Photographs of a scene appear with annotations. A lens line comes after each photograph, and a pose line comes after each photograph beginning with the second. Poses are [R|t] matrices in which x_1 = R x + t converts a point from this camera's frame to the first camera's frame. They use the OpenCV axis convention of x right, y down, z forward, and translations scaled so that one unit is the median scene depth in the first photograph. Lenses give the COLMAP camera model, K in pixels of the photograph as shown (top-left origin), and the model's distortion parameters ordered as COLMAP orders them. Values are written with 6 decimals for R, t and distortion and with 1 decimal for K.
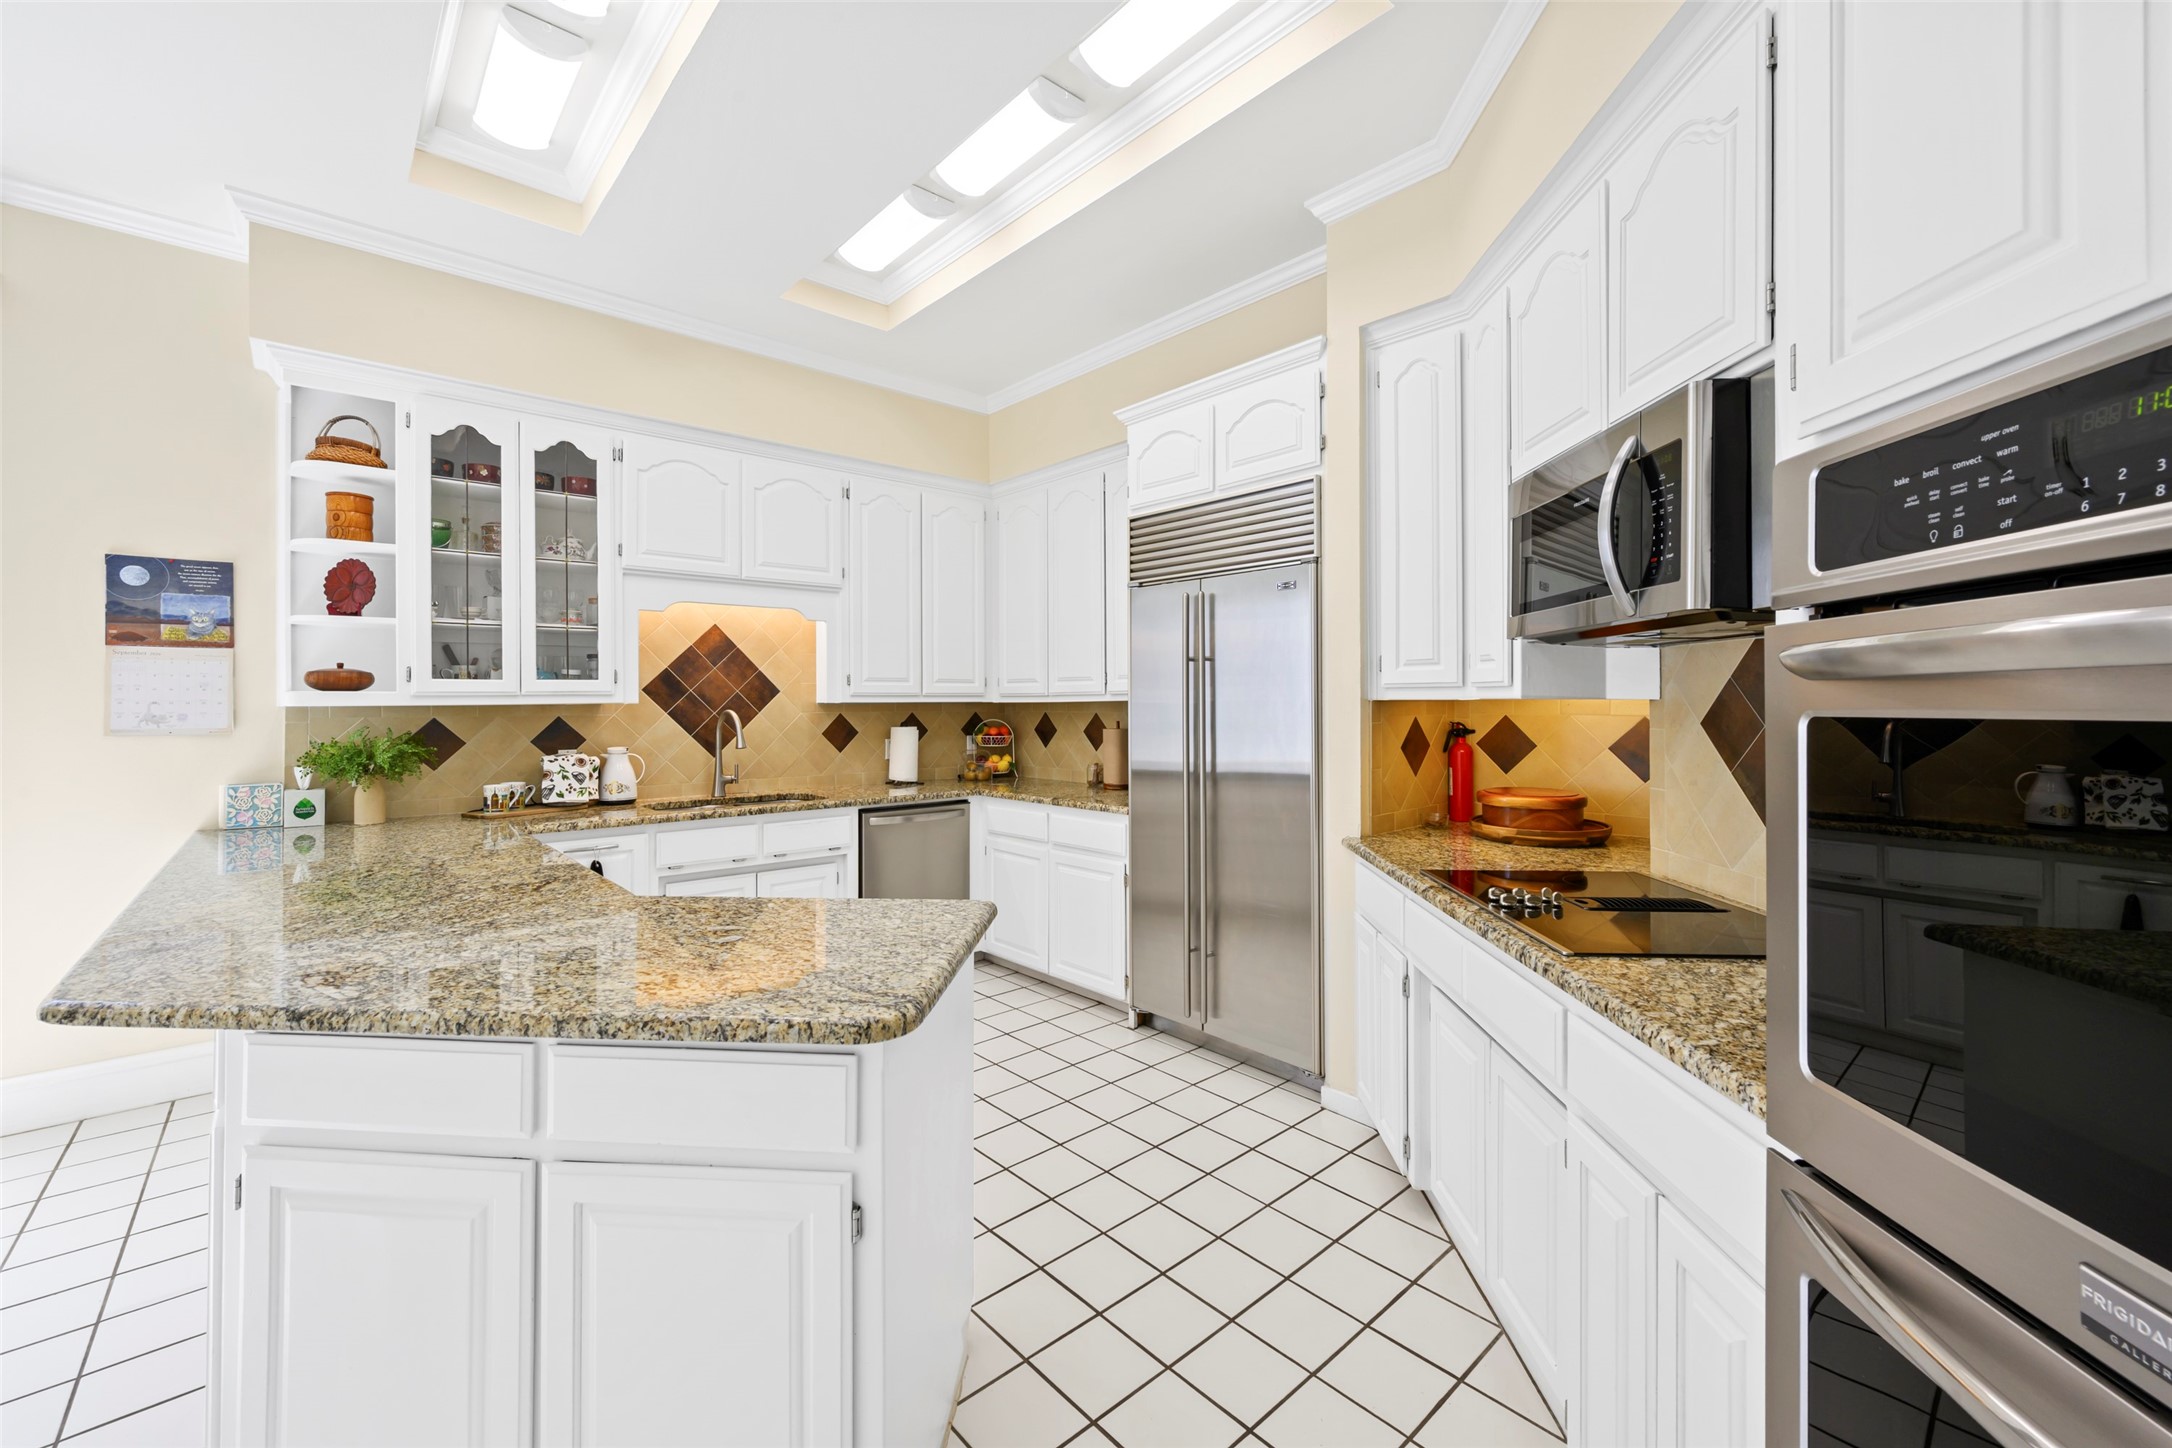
lens RADIAL K [[867.1, 0, 1079.6], [0, 867.1, 710.1], [0, 0, 1]] dist [-0.001311, 0.000840]
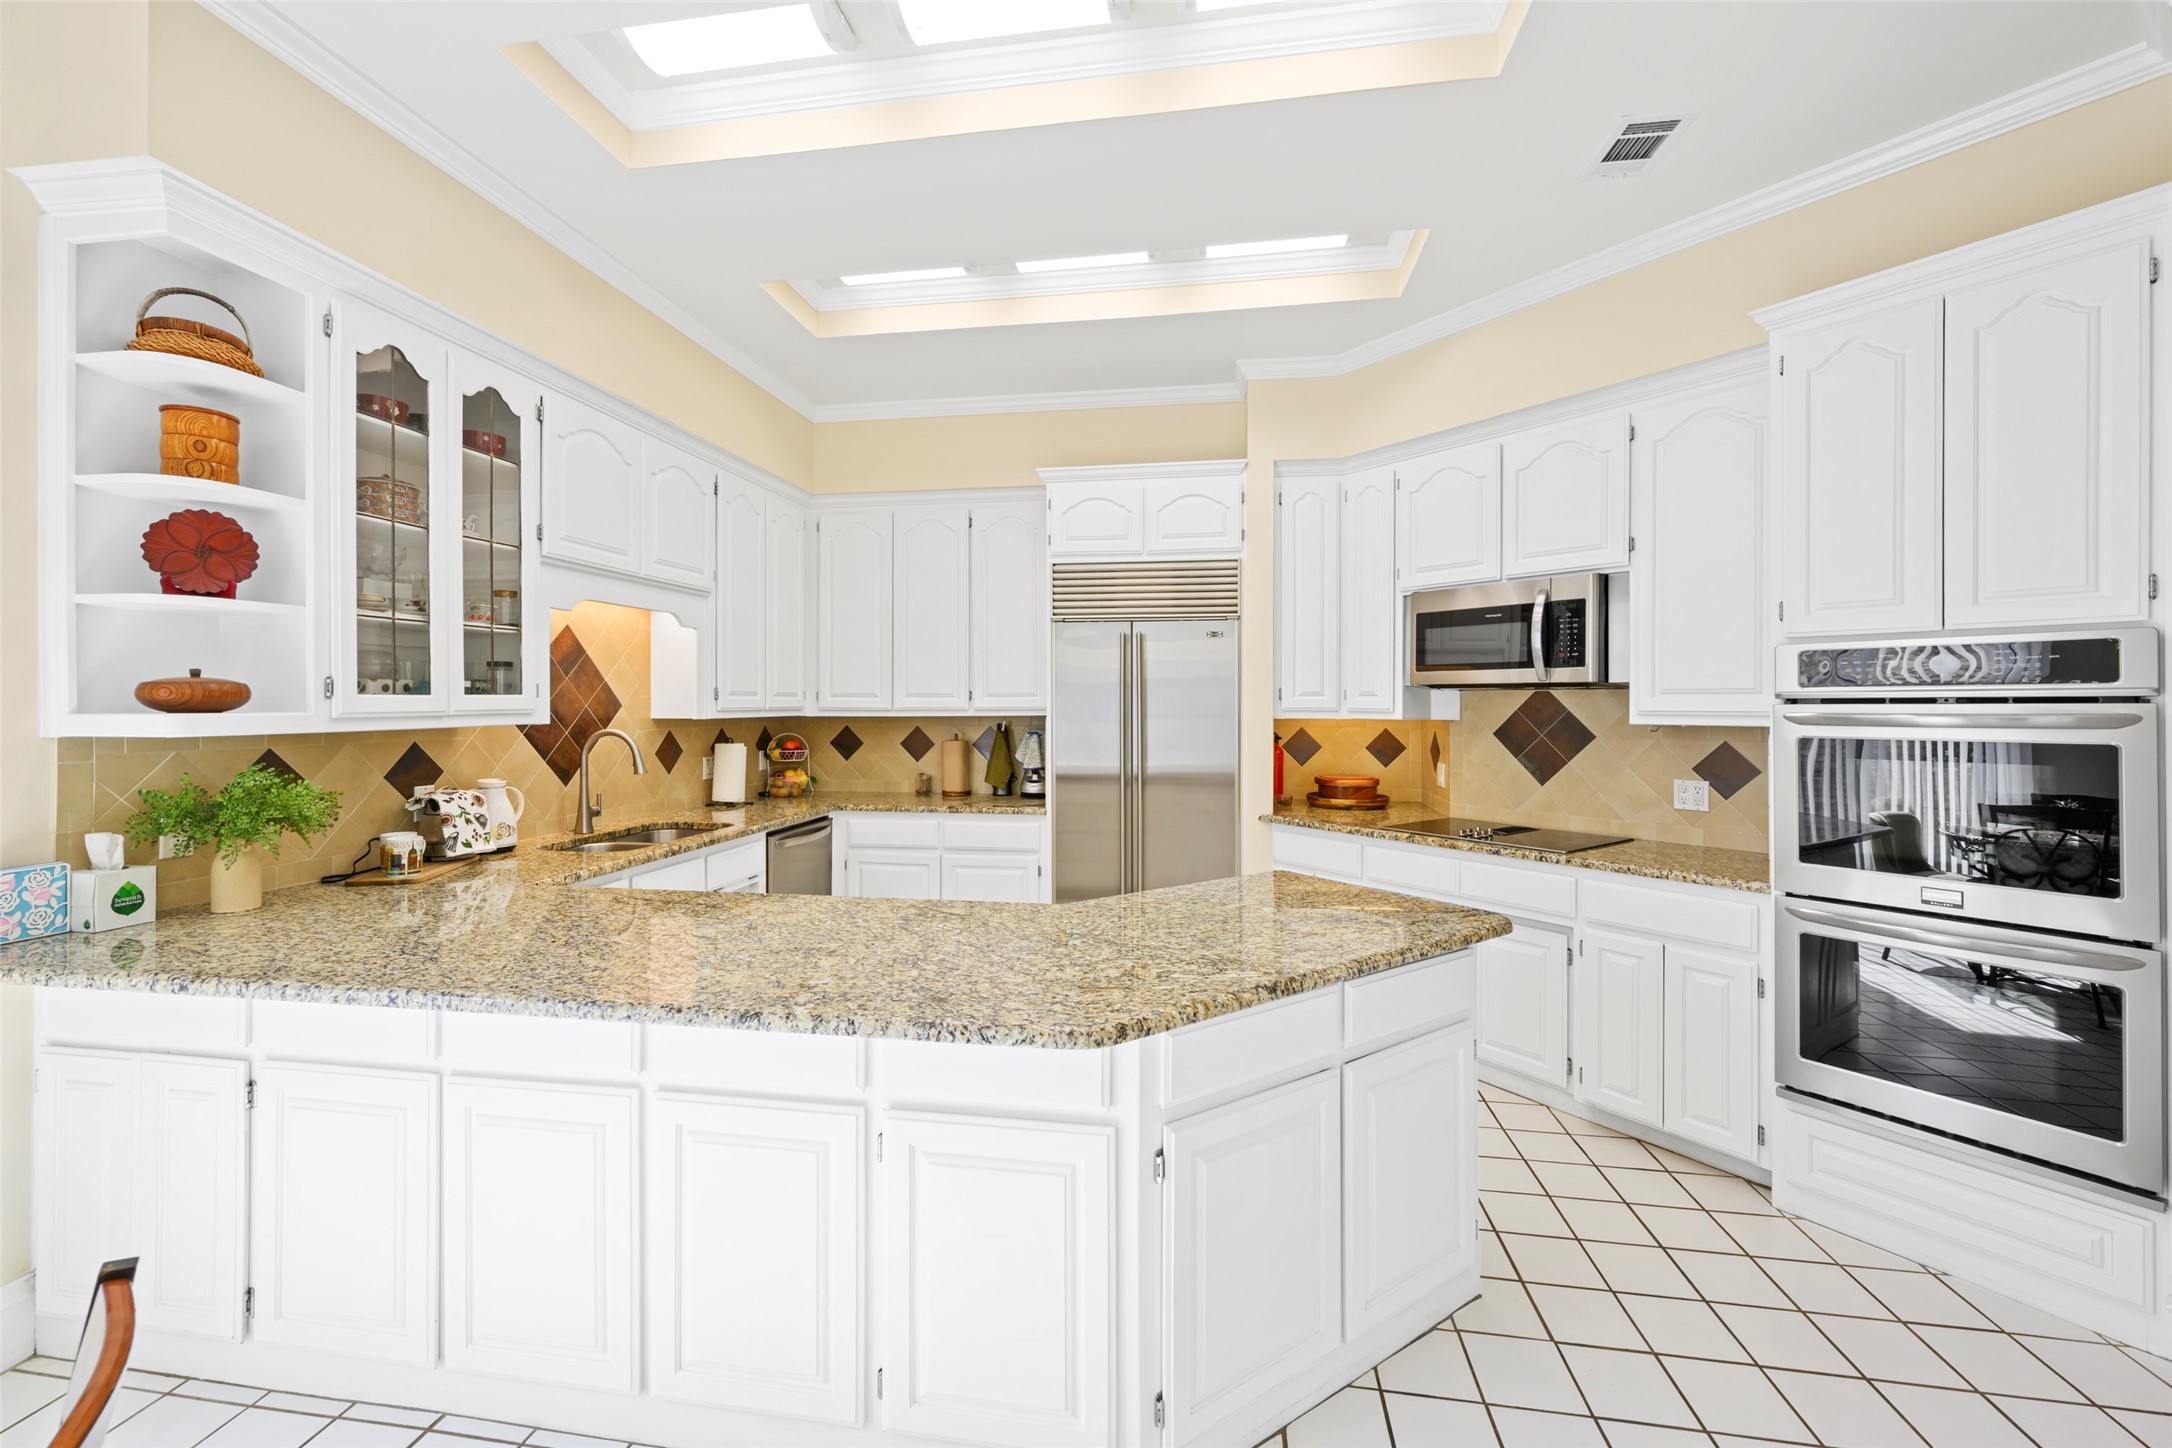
lens RADIAL K [[867.1, 0, 1079.6], [0, 867.1, 710.1], [0, 0, 1]] dist [-0.001311, 0.000840]
pose [[0.777089, 0.000221, 0.629391, -0.697536], [0.000834, 0.999999, -0.001380, -0.020400], [-0.629390, 0.001597, 0.777088, 0.067506]]
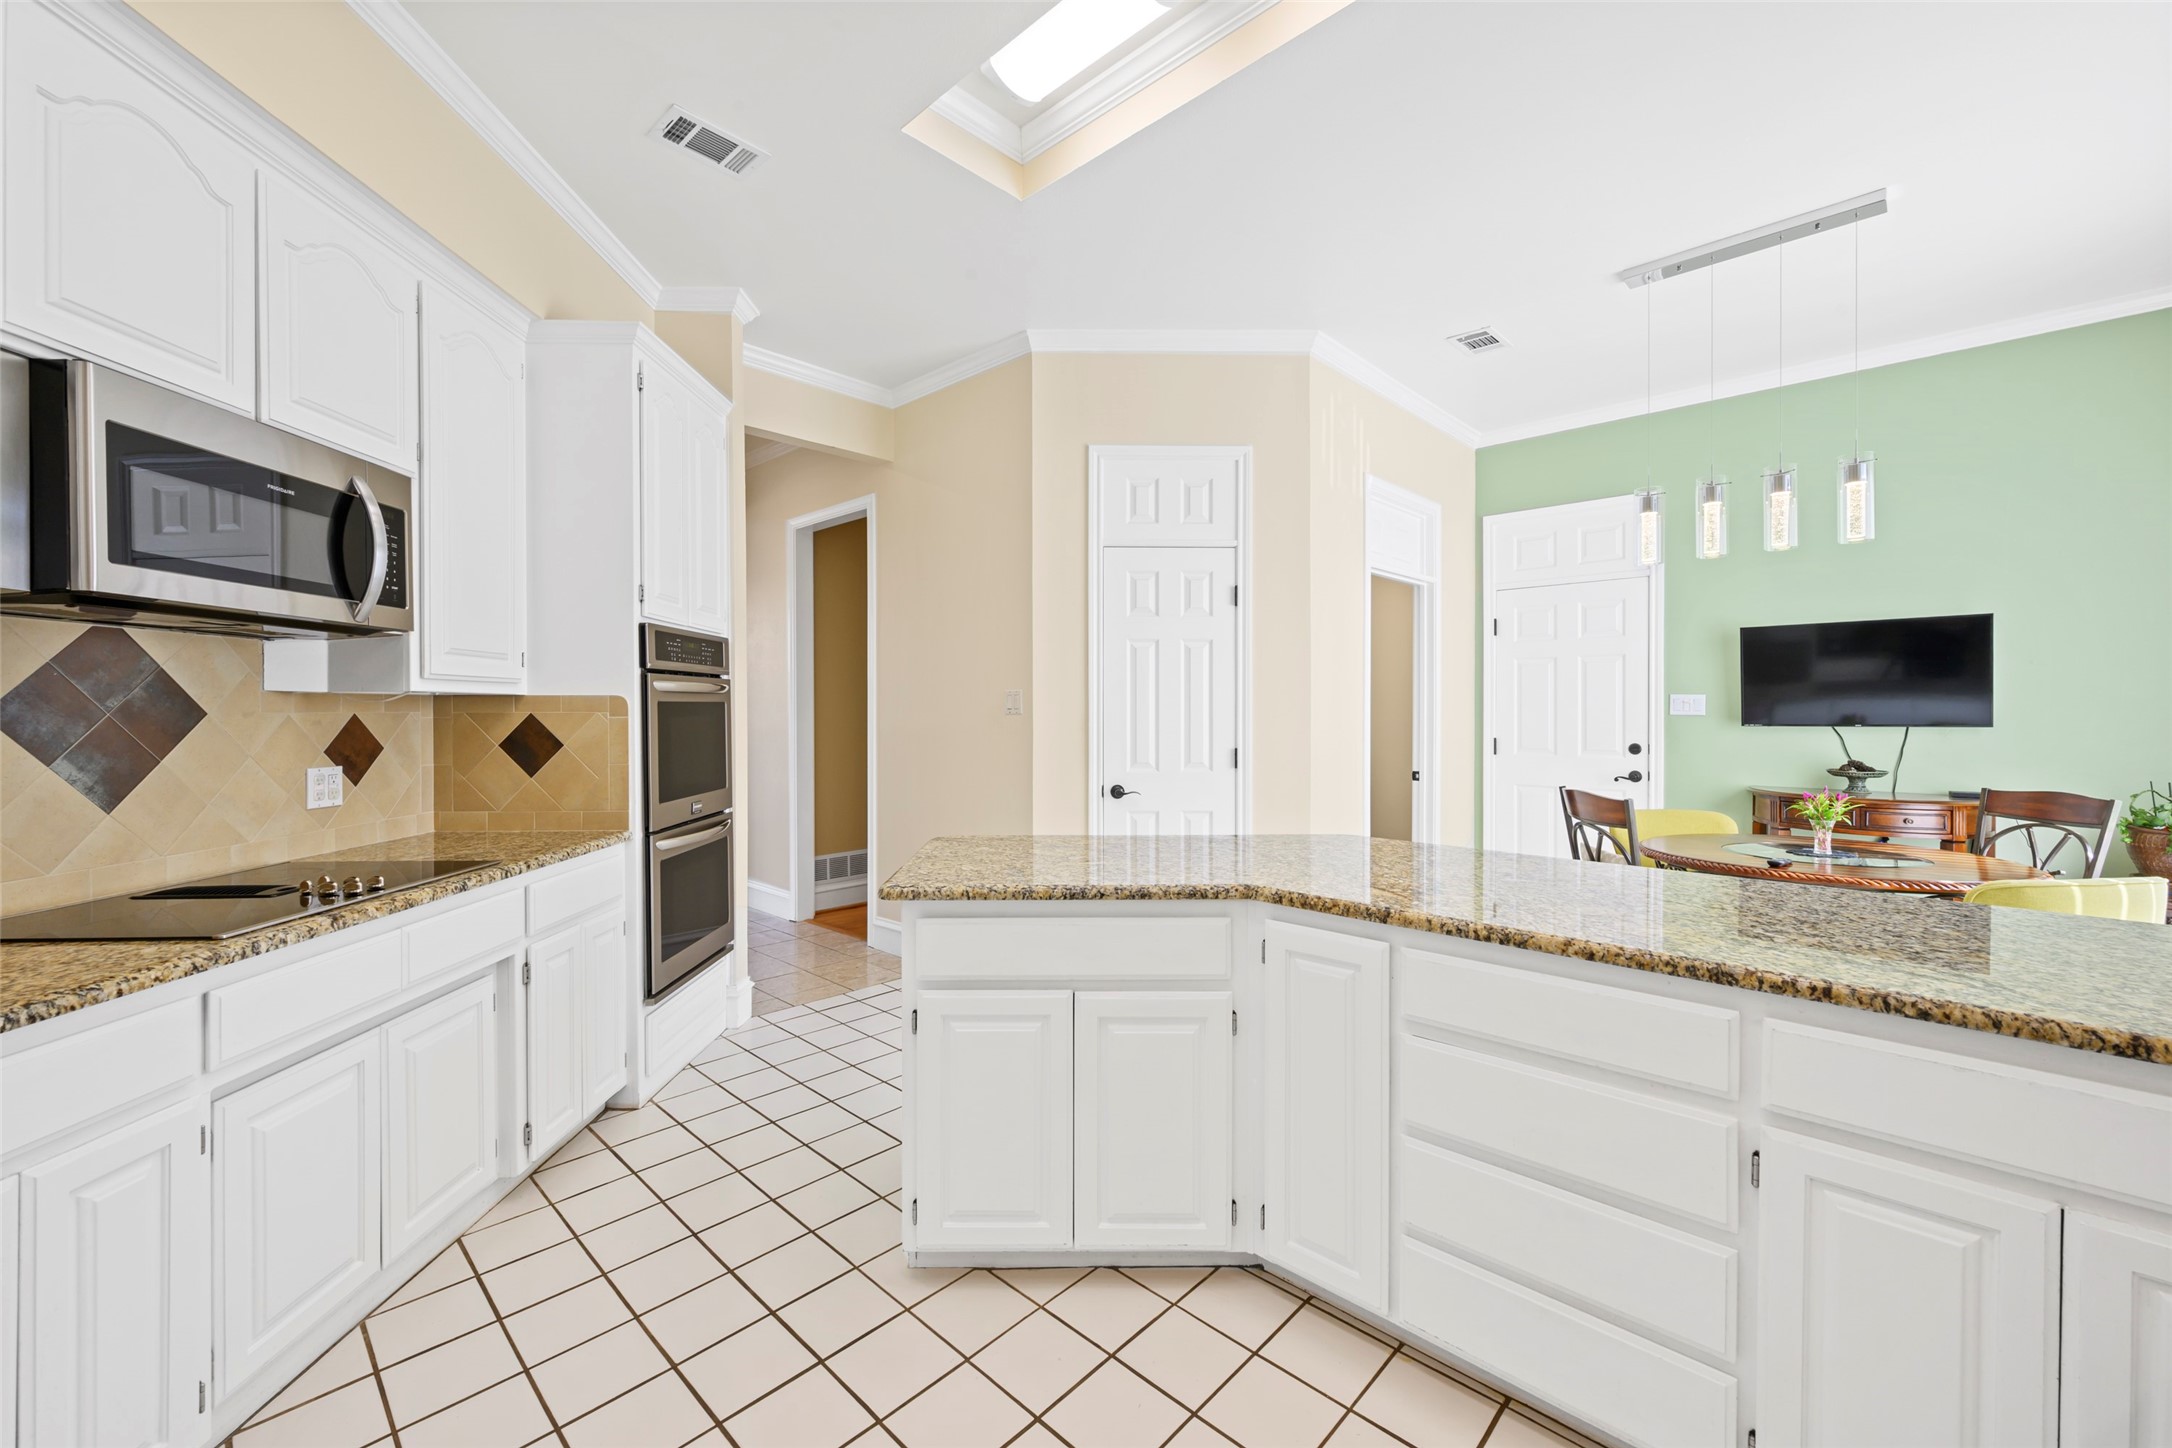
lens RADIAL K [[867.1, 0, 1079.6], [0, 867.1, 710.1], [0, 0, 1]] dist [-0.001311, 0.000840]
pose [[-0.996263, -0.006941, -0.086093, -0.134484], [-0.007902, 0.999910, 0.010828, -0.003272], [0.086010, 0.011468, -0.996228, 1.148343]]
